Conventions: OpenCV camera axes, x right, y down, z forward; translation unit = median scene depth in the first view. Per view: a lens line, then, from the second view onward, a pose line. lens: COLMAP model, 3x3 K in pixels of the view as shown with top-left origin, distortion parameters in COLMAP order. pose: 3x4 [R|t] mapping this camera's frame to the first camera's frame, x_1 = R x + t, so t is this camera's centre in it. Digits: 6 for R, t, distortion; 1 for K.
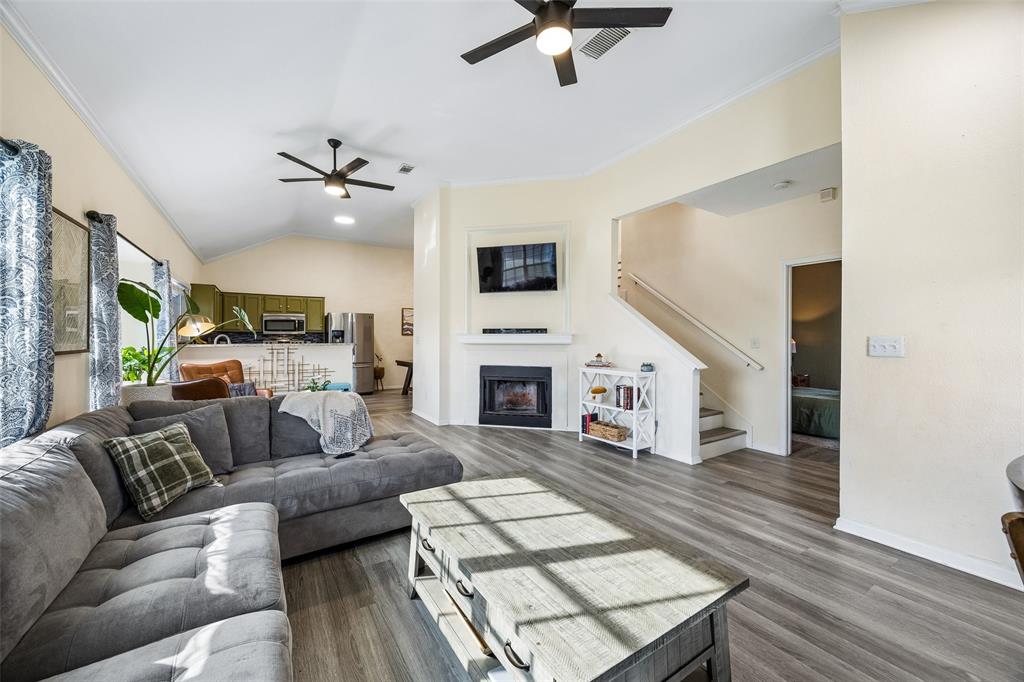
lens RADIAL K [[390.2, 0, 508.3], [0, 390.2, 336.6], [0, 0, 1]] dist [-0.003283, -0.000198]
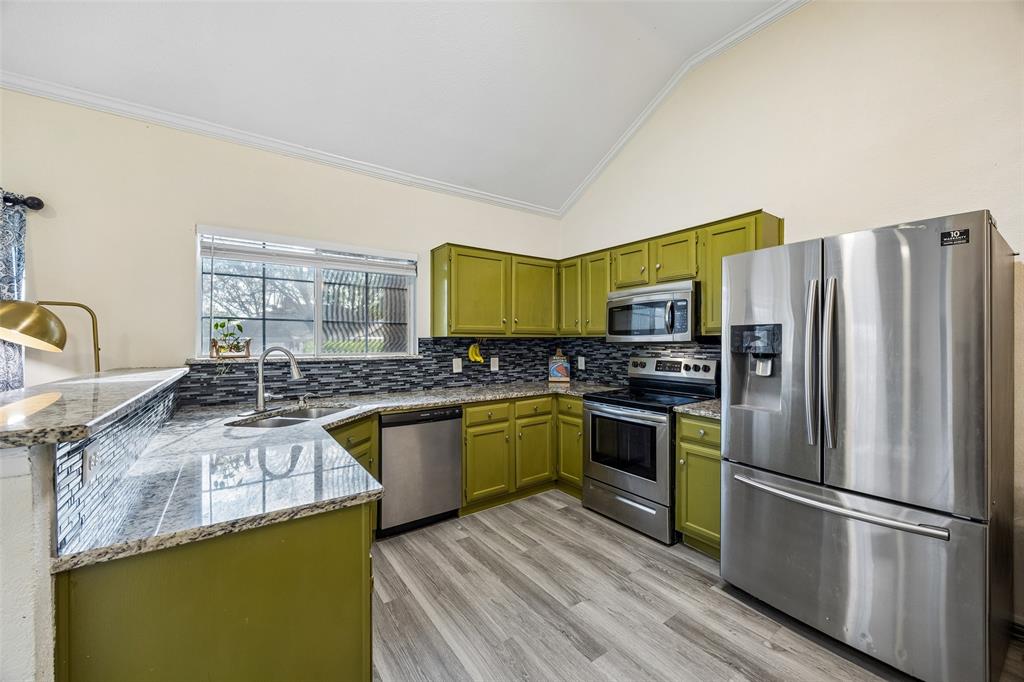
lens RADIAL K [[390.2, 0, 511.5], [0, 390.2, 341.1], [0, 0, 1]] dist [-0.003283, -0.000198]
pose [[0.056194, -0.002195, -0.998417, -0.394692], [0.002481, 0.999995, -0.002059, -0.011973], [0.998417, -0.002361, 0.056199, 1.591328]]
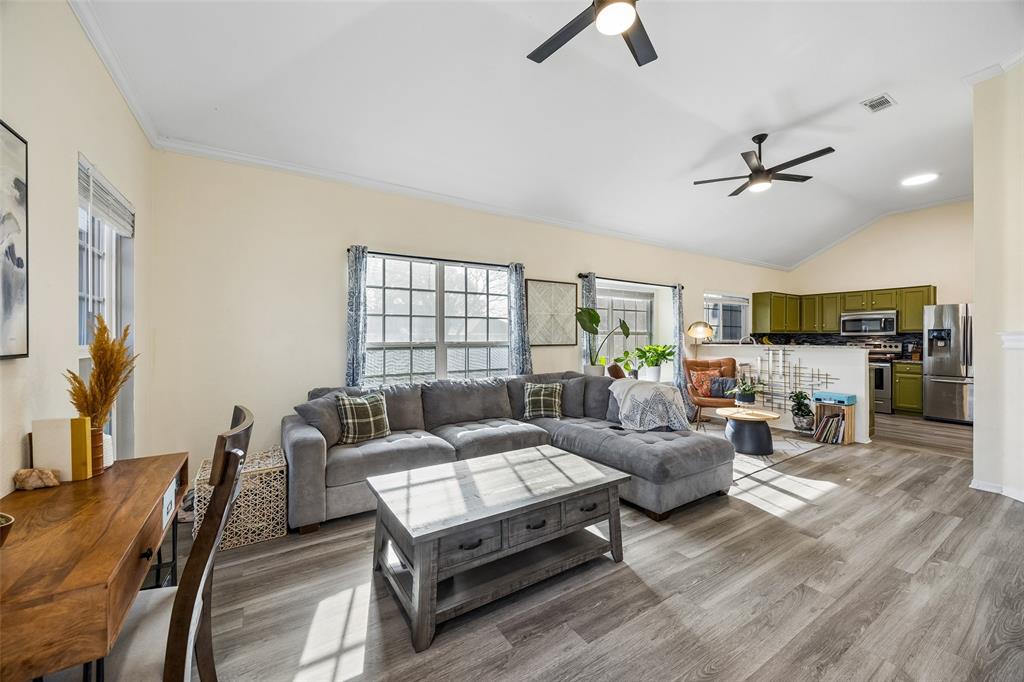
lens RADIAL K [[390.2, 0, 507.6], [0, 390.2, 338.5], [0, 0, 1]] dist [-0.003283, -0.000198]
pose [[-0.000720, -0.000110, -1.000000, 0.537304], [-0.000394, 1.000000, -0.000109, 0.002445], [1.000000, 0.000394, -0.000720, 0.381474]]
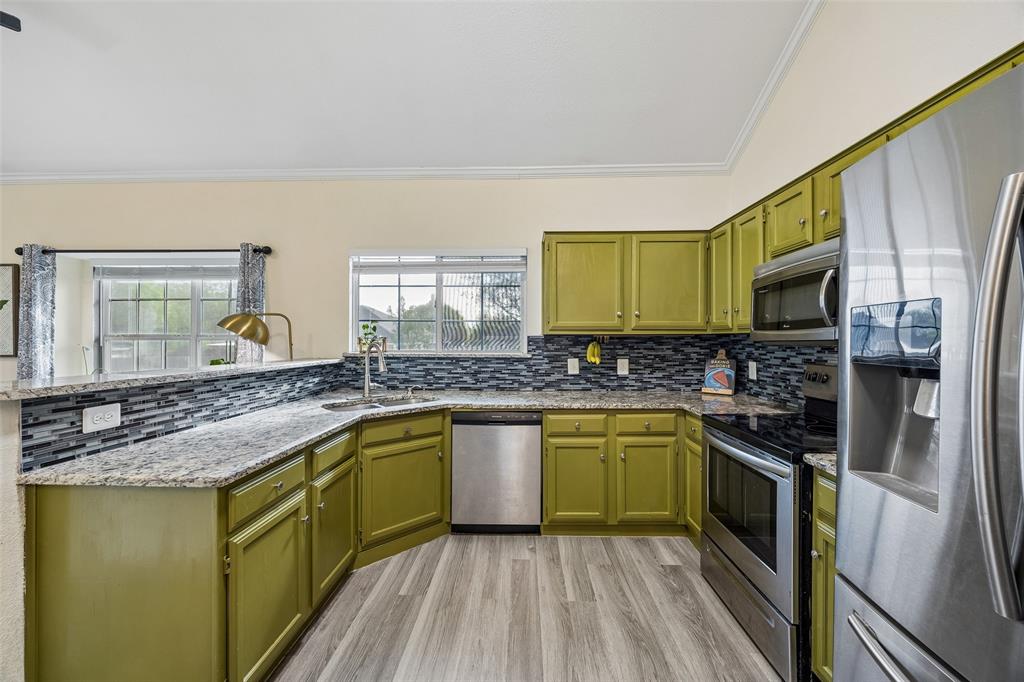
lens RADIAL K [[390.2, 0, 515.9], [0, 390.2, 341.2], [0, 0, 1]] dist [-0.003283, -0.000198]
pose [[-0.555824, -0.000622, -0.831300, -0.551093], [-0.000621, 1.000000, -0.000334, -0.009874], [0.831300, 0.000331, -0.555824, 1.846619]]
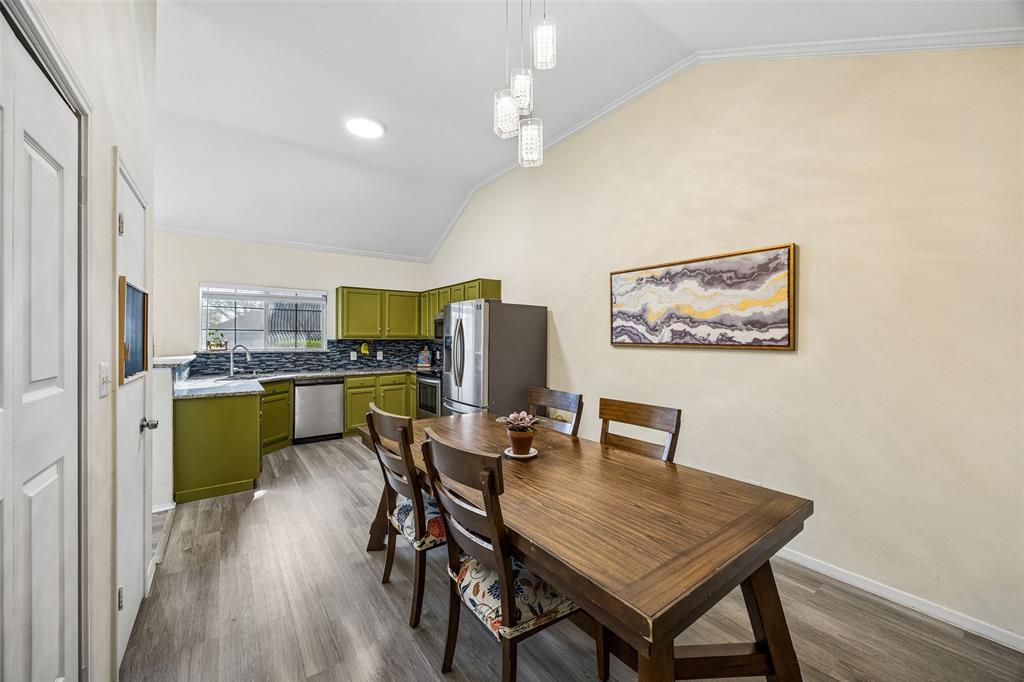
lens RADIAL K [[390.2, 0, 508.8], [0, 390.2, 337.1], [0, 0, 1]] dist [-0.003283, -0.000198]
pose [[0.069880, -0.005108, -0.997542, 0.204166], [-0.000052, 0.999987, -0.005124, -0.022884], [0.997555, 0.000410, 0.069879, 1.981125]]
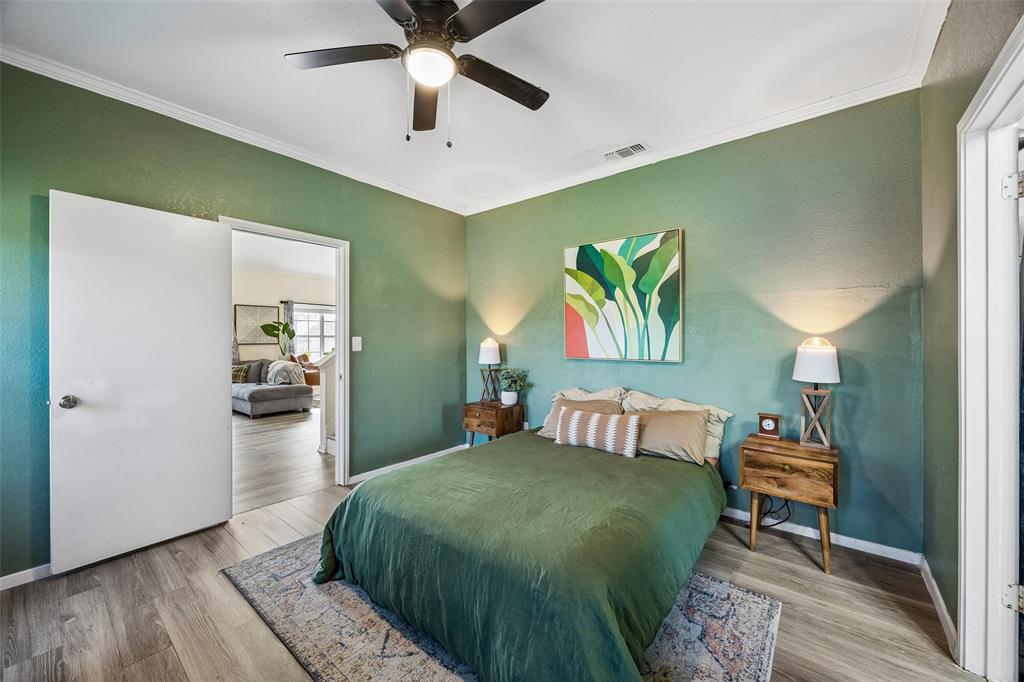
lens RADIAL K [[390.2, 0, 520.8], [0, 390.2, 338.7], [0, 0, 1]] dist [-0.003283, -0.000198]
pose [[0.331003, -0.002750, -0.943626, 1.596325], [0.004625, 0.999988, -0.001292, 0.004979], [0.943618, -0.003937, 0.331012, 1.083321]]
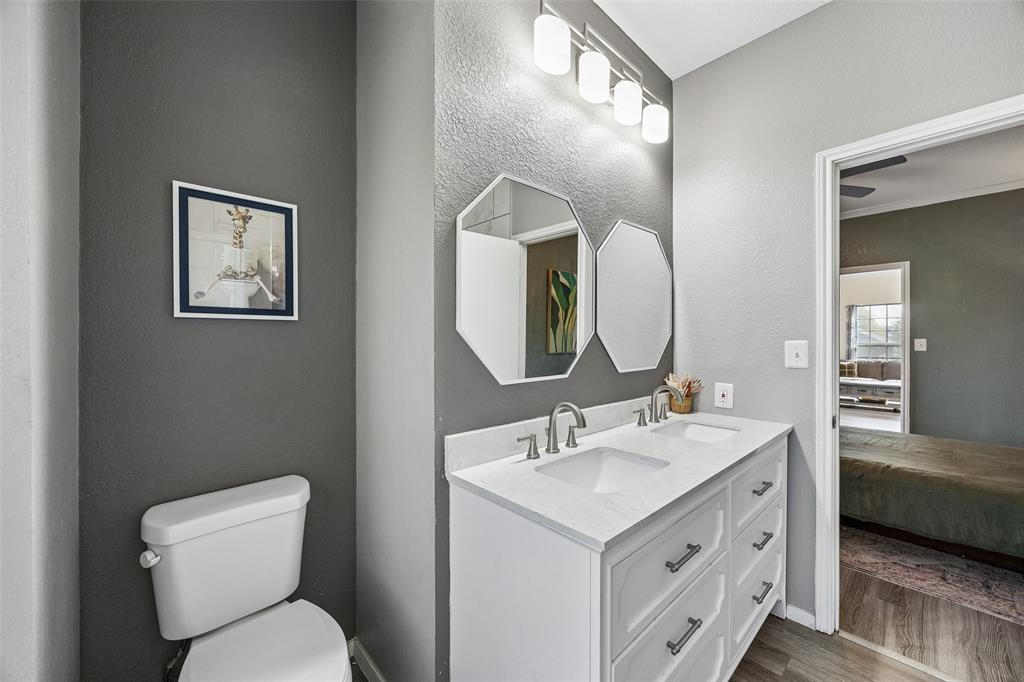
lens RADIAL K [[390.2, 0, 515.0], [0, 390.2, 340.4], [0, 0, 1]] dist [-0.003283, -0.000198]
pose [[-0.983595, -0.004019, -0.180347, 1.887488], [-0.003585, 0.999990, -0.002730, 0.009148], [0.180356, -0.002039, -0.983599, 1.802824]]
